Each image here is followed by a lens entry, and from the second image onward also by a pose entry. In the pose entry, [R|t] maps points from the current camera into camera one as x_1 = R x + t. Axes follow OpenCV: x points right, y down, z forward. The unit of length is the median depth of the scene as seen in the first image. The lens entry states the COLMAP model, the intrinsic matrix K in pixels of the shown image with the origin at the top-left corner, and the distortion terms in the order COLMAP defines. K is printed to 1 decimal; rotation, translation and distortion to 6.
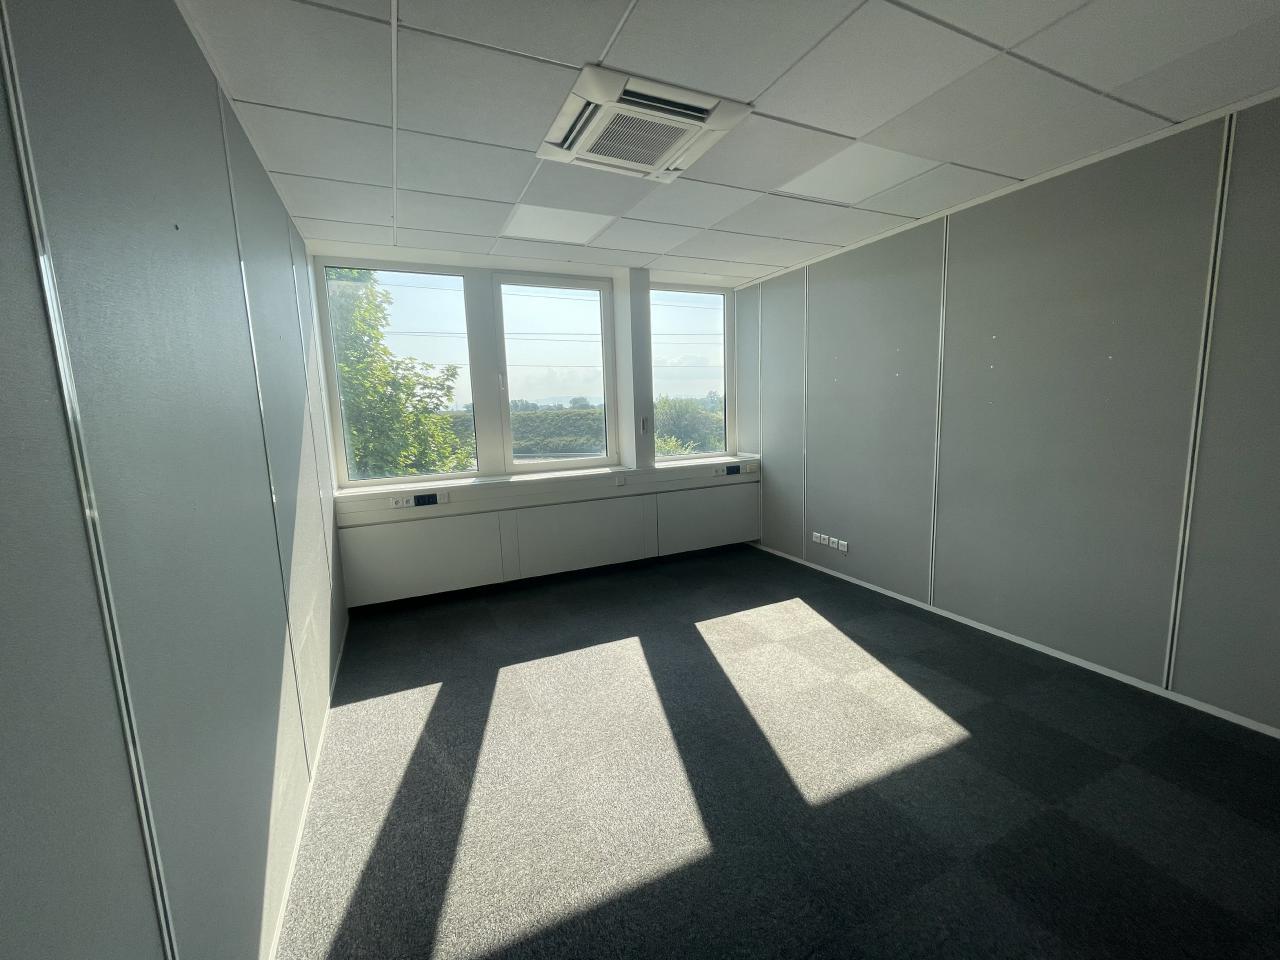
lens RADIAL K [[521.2, 0, 640.0], [0, 521.2, 480.0], [0, 0, 1]] dist [0.013962, 0.000028]
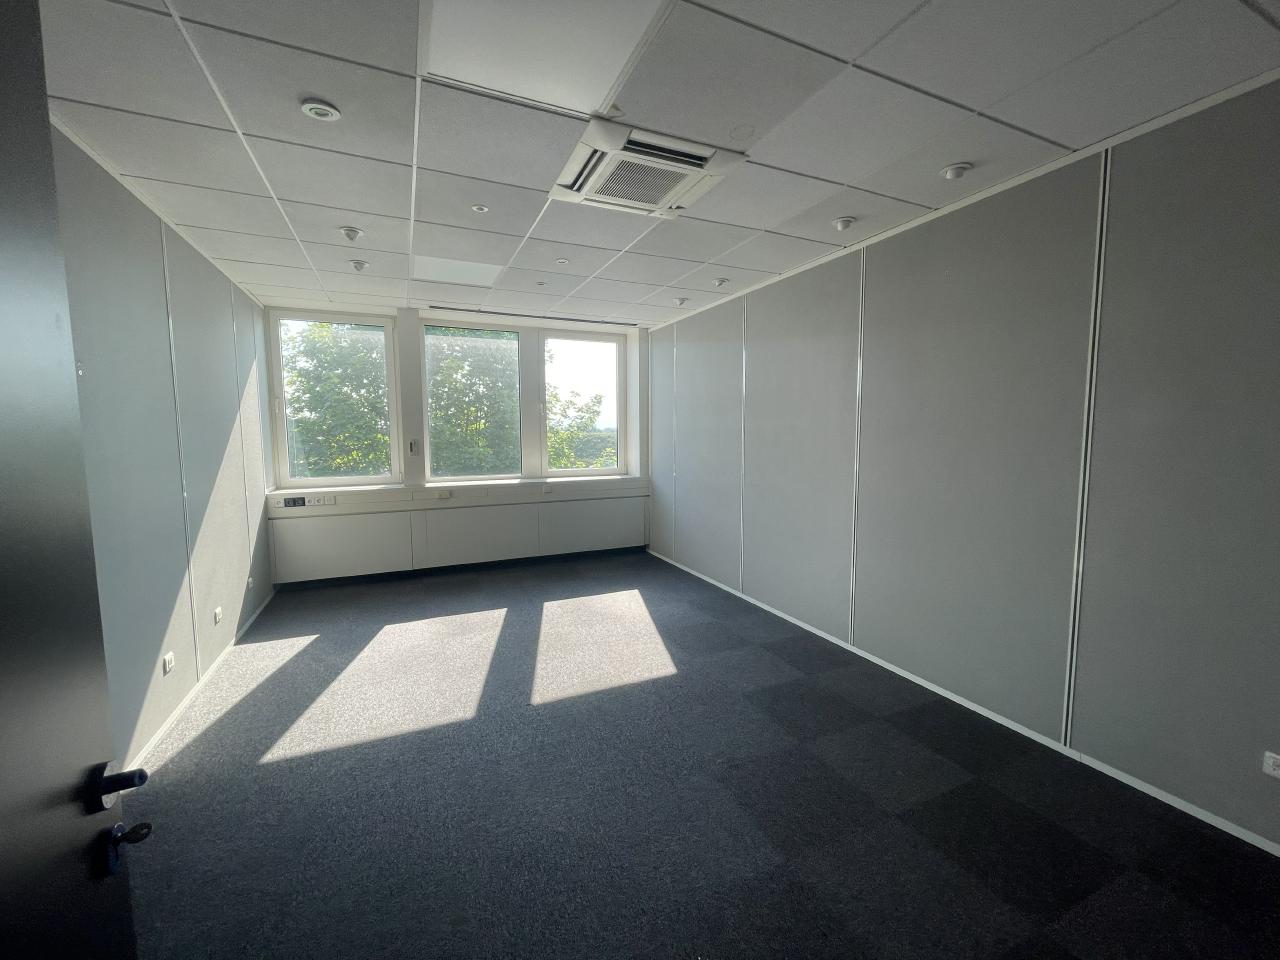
lens RADIAL K [[508.1, 0, 640.0], [0, 508.1, 480.0], [0, 0, 1]] dist [0.001625, 0.000072]
pose [[0.999454, 0.024403, -0.022285, 0.048110], [-0.025272, 0.998897, -0.039583, 0.002868], [0.021295, 0.040124, 0.998968, -0.031161]]
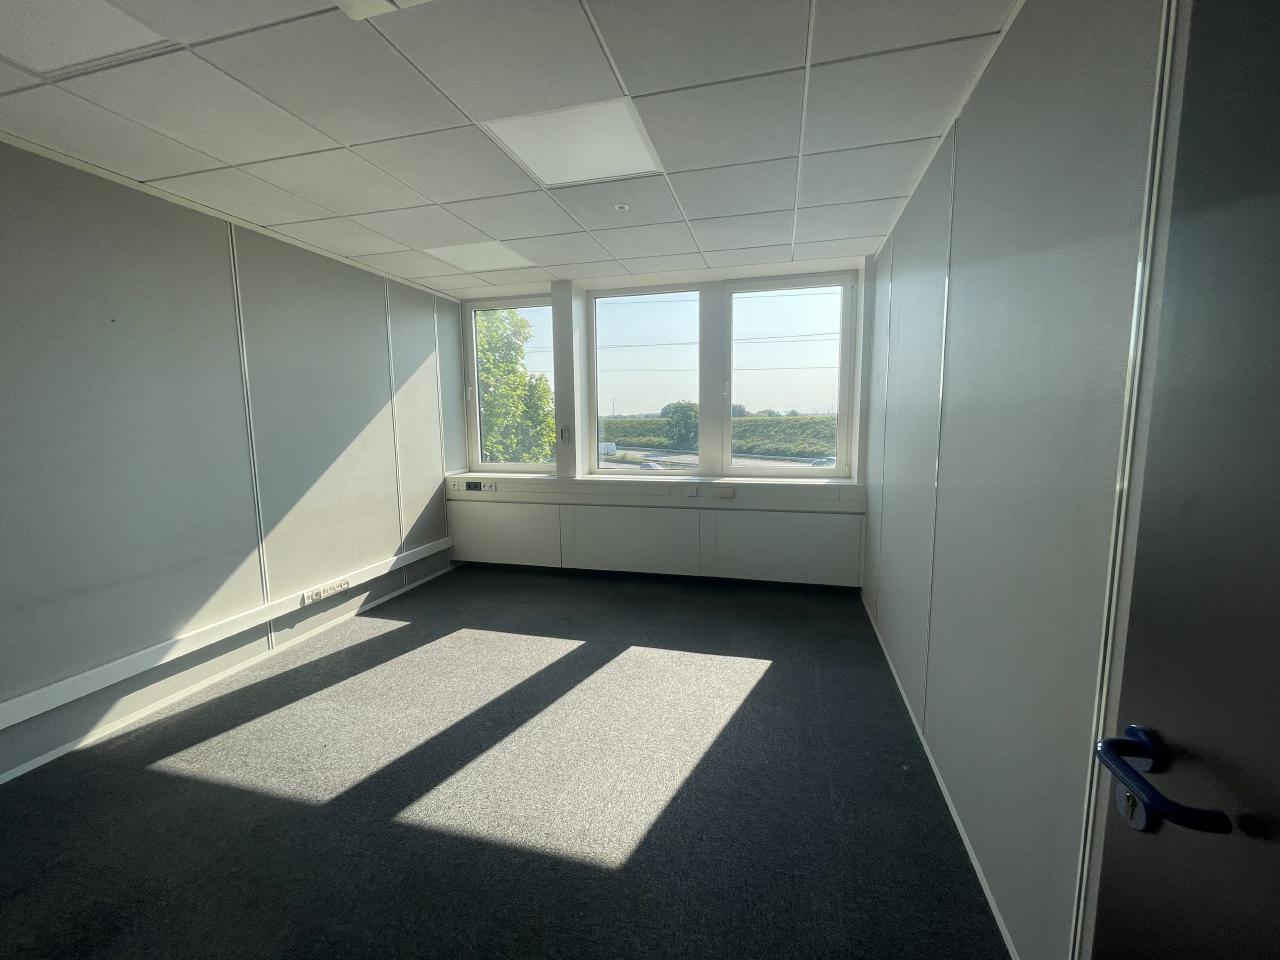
lens RADIAL K [[512.3, 0, 677.0], [0, 512.3, 485.0], [0, 0, 1]] dist [-0.001520, -0.000076]
pose [[0.773472, 0.104006, -0.625240, 0.097325], [-0.096605, 0.994265, 0.045883, -0.008993], [0.626426, 0.024912, 0.779083, 0.043399]]
